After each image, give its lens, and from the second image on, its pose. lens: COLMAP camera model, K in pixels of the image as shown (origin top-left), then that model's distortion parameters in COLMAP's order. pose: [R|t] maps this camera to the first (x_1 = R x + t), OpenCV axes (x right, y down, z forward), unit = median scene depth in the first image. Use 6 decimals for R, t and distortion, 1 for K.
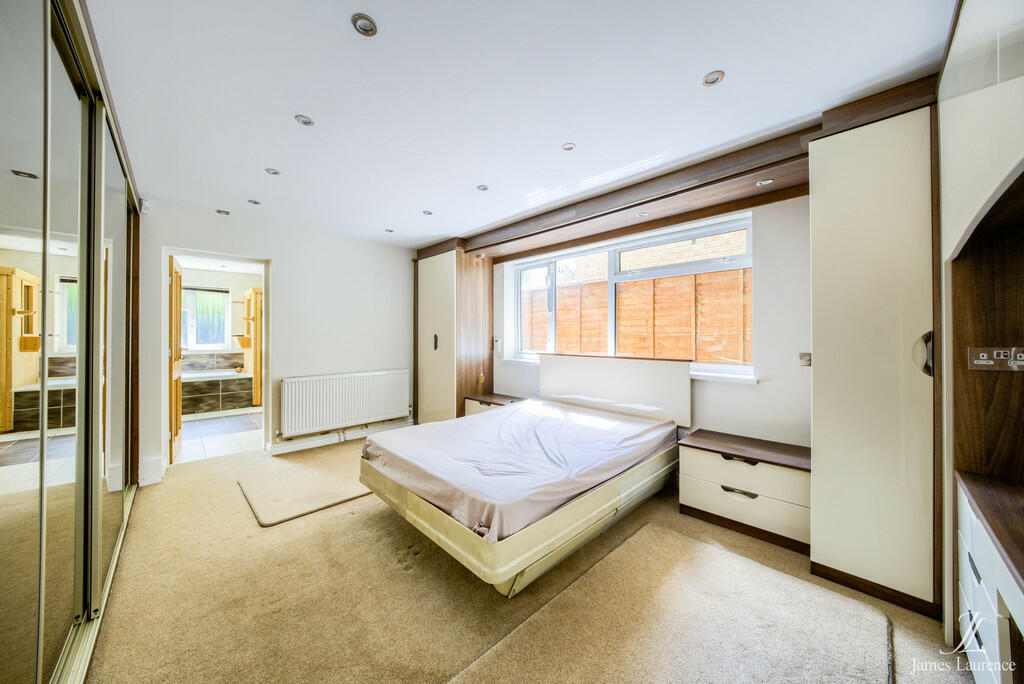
lens RADIAL K [[348.7, 0, 489.0], [0, 348.7, 331.2], [0, 0, 1]] dist [-0.006356, -0.000088]
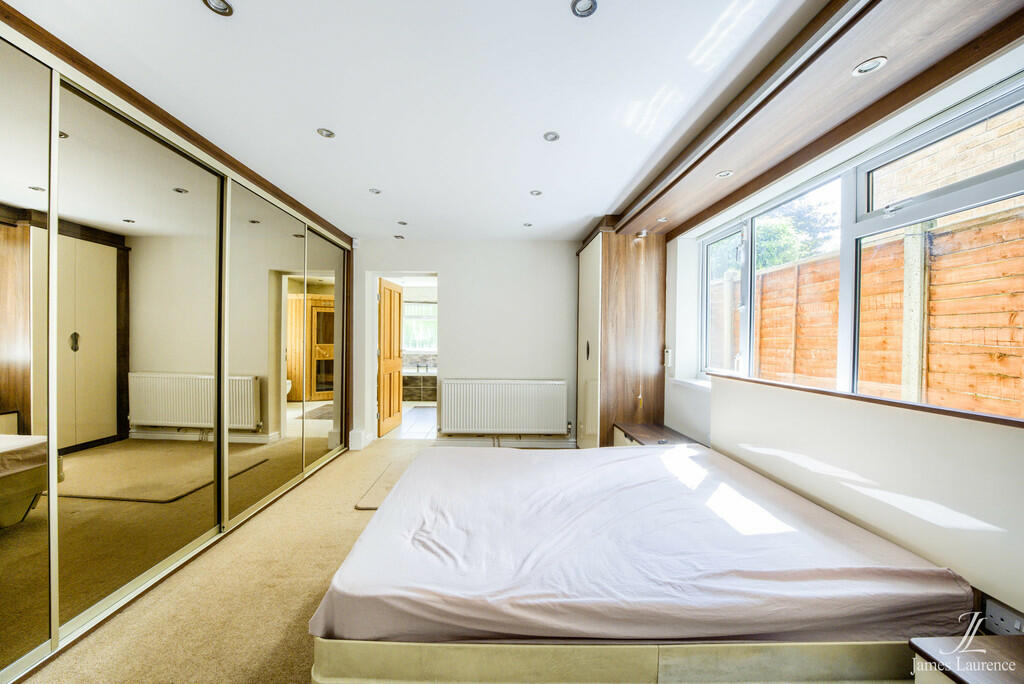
lens RADIAL K [[356.8, 0, 501.6], [0, 356.8, 341.1], [0, 0, 1]] dist [-0.017675, -0.000044]
pose [[0.747688, 0.012314, -0.663936, 0.262487], [-0.007728, 0.999922, 0.009843, 0.003422], [0.664005, -0.002229, 0.747725, 0.257371]]
